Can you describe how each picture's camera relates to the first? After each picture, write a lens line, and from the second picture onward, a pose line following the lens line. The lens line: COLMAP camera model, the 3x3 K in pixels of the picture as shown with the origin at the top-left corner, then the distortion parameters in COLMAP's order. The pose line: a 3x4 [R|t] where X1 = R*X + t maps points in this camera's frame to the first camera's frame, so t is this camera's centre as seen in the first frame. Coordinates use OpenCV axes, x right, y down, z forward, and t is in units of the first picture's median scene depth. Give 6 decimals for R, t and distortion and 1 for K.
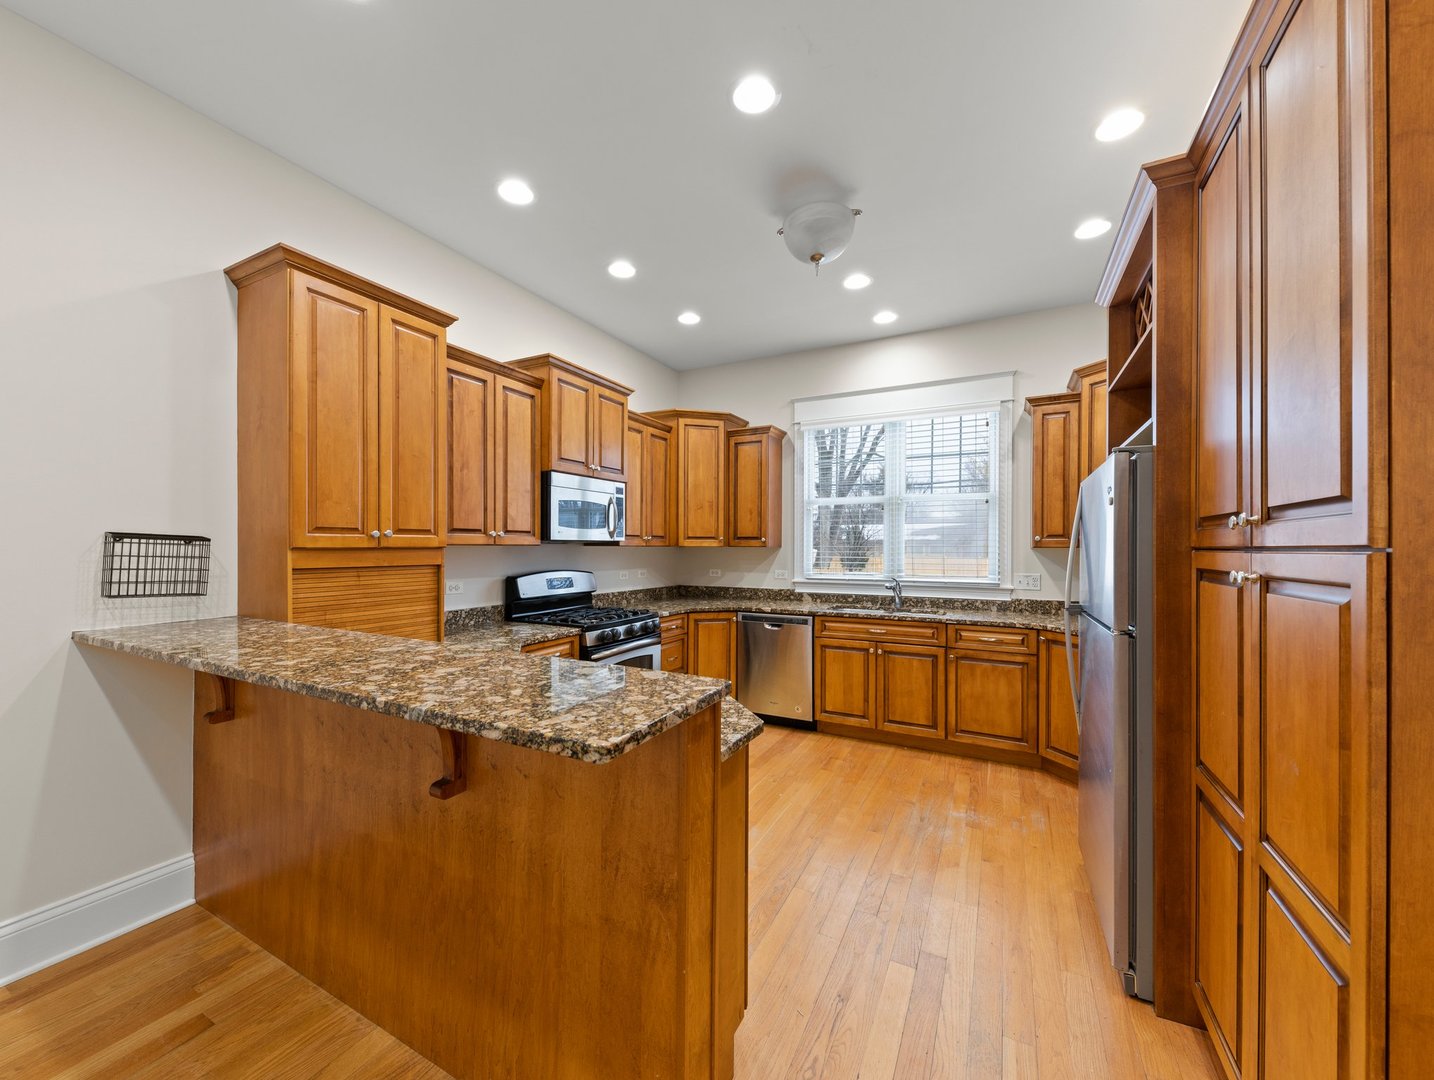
lens RADIAL K [[560.2, 0, 714.1], [0, 560.2, 548.2], [0, 0, 1]] dist [0.002861, -0.000768]
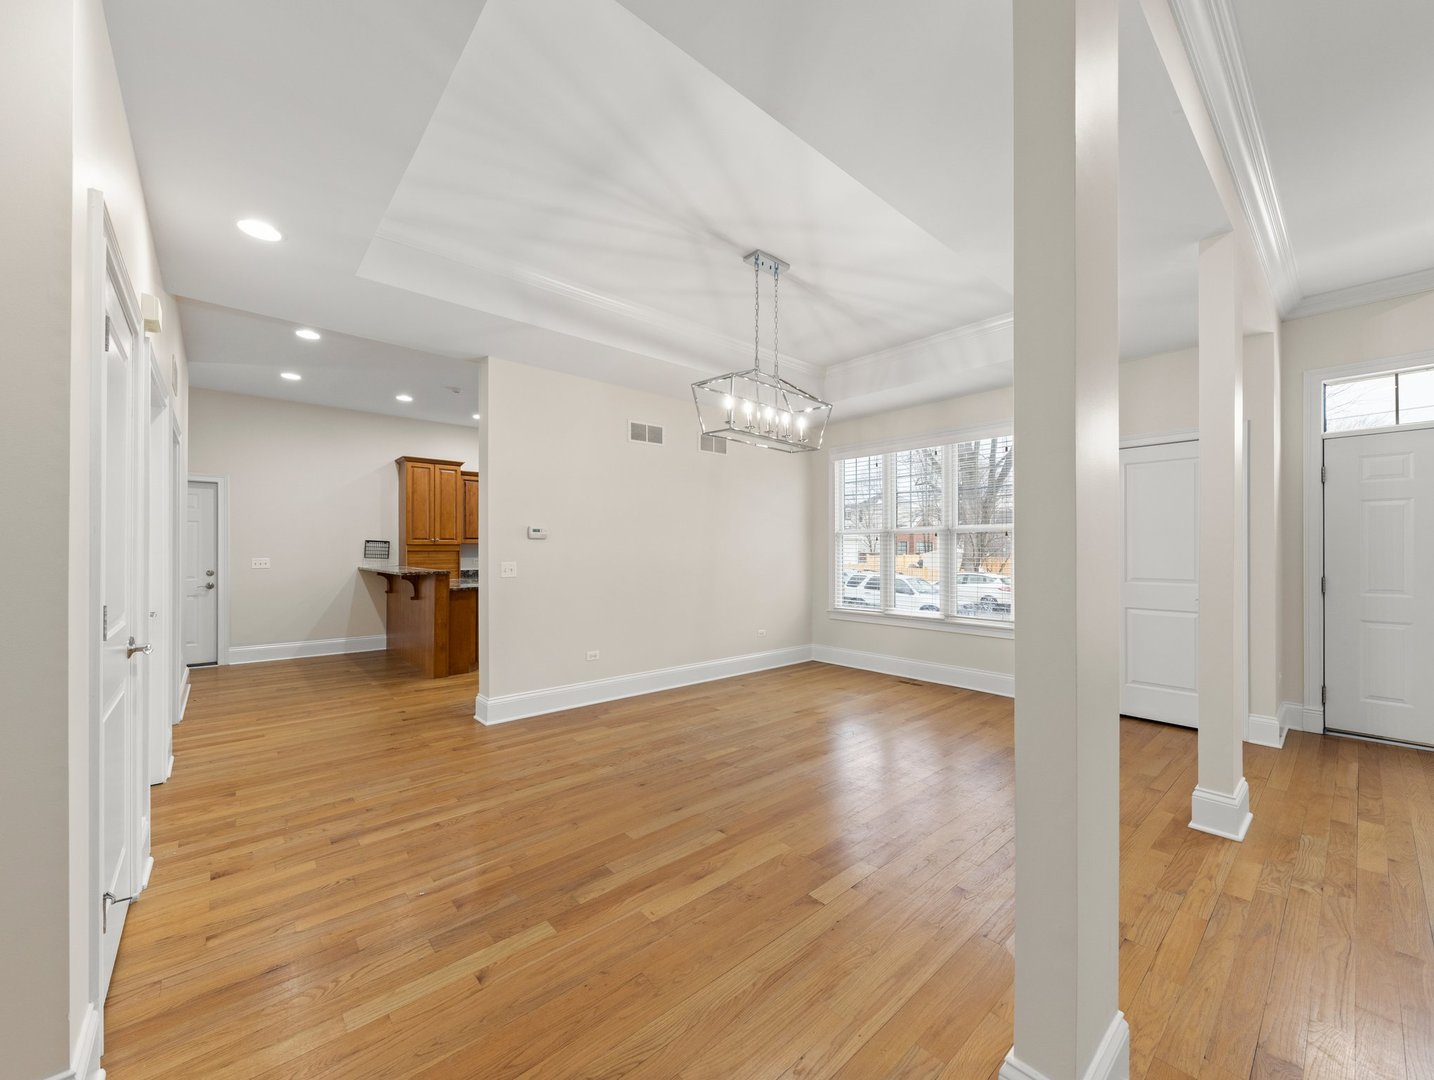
lens RADIAL K [[560.2, 0, 705.6], [0, 560.2, 545.8], [0, 0, 1]] dist [0.002861, -0.000768]
pose [[0.928160, -0.005351, -0.372143, 1.843781], [0.001059, 0.999931, -0.011736, 0.042391], [0.372179, 0.010499, 0.928101, -1.237355]]
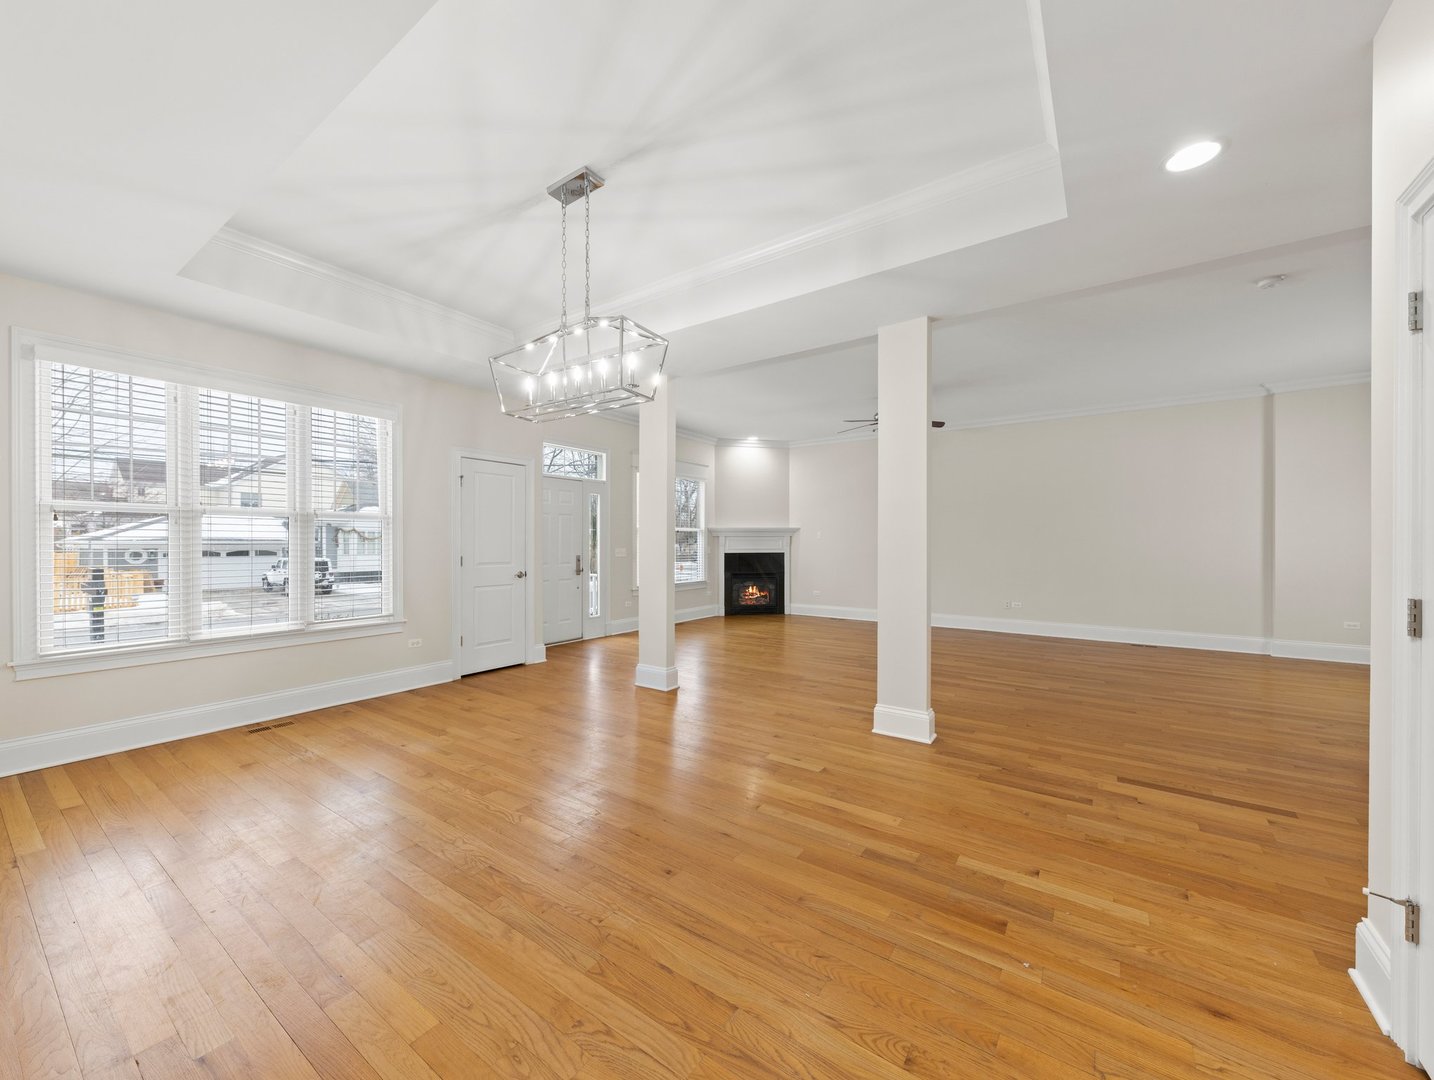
lens RADIAL K [[560.2, 0, 702.0], [0, 560.2, 542.6], [0, 0, 1]] dist [0.002861, -0.000768]
pose [[0.142551, -0.003539, 0.989781, 0.401019], [0.003517, 0.999989, 0.003069, 0.040028], [-0.989781, 0.003043, 0.142562, -0.315367]]
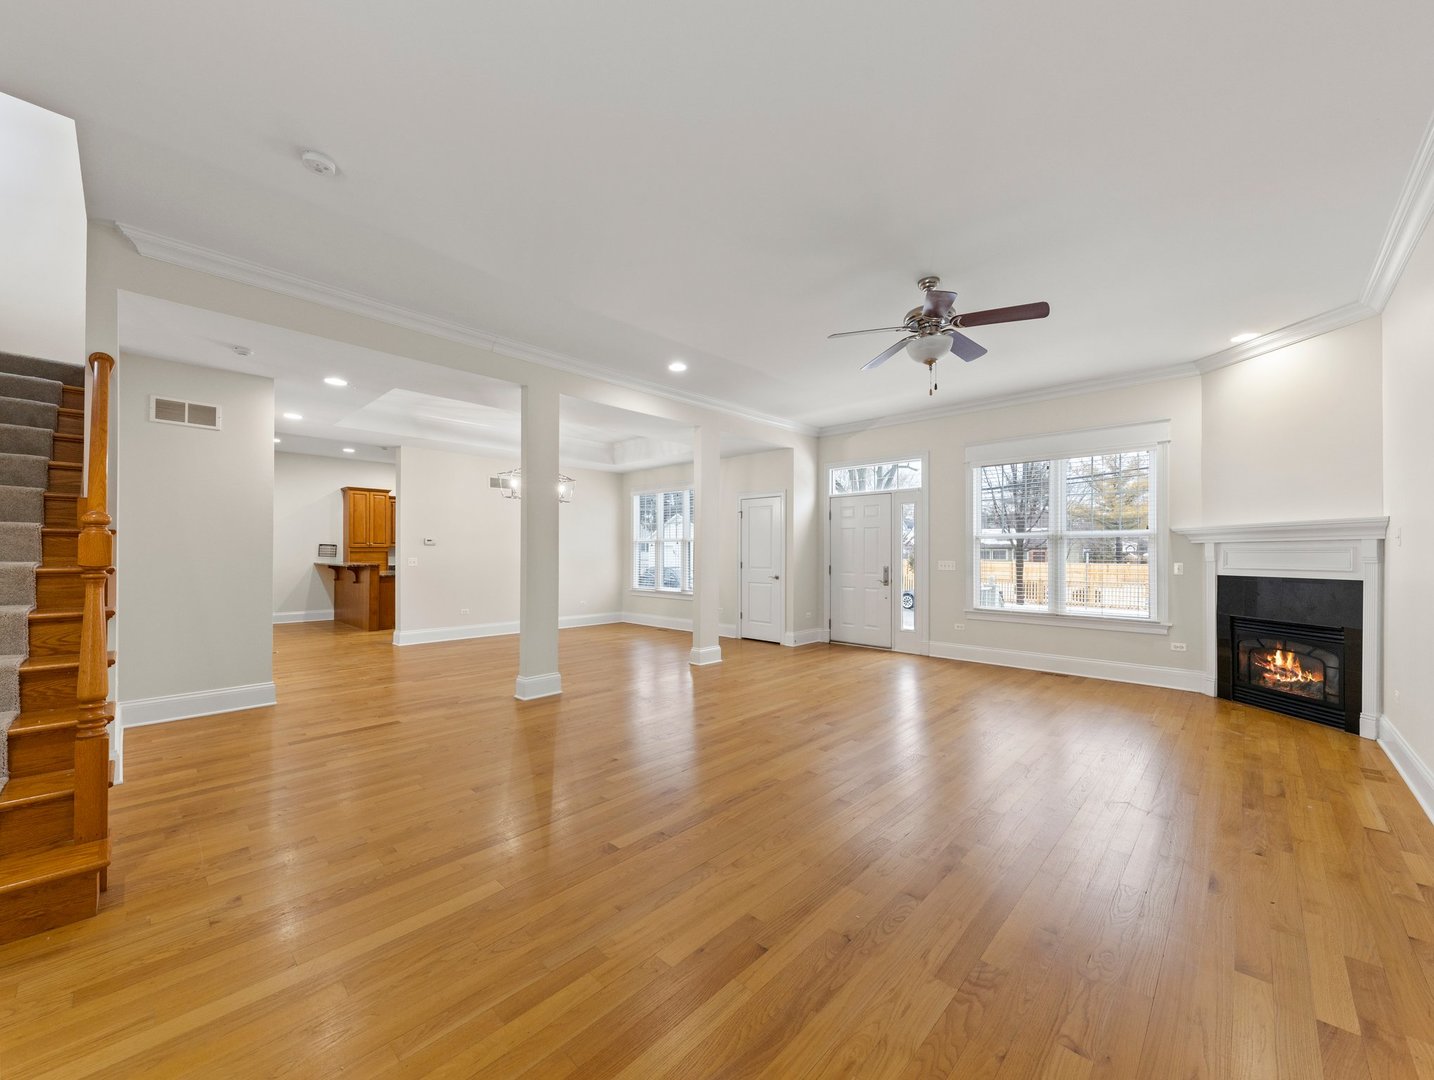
lens RADIAL K [[560.2, 0, 705.2], [0, 560.2, 549.6], [0, 0, 1]] dist [0.002861, -0.000768]
pose [[0.957866, -0.000711, -0.287214, 3.104897], [-0.002687, 0.999931, -0.011438, 0.060147], [0.287202, 0.011728, 0.957798, -2.392297]]
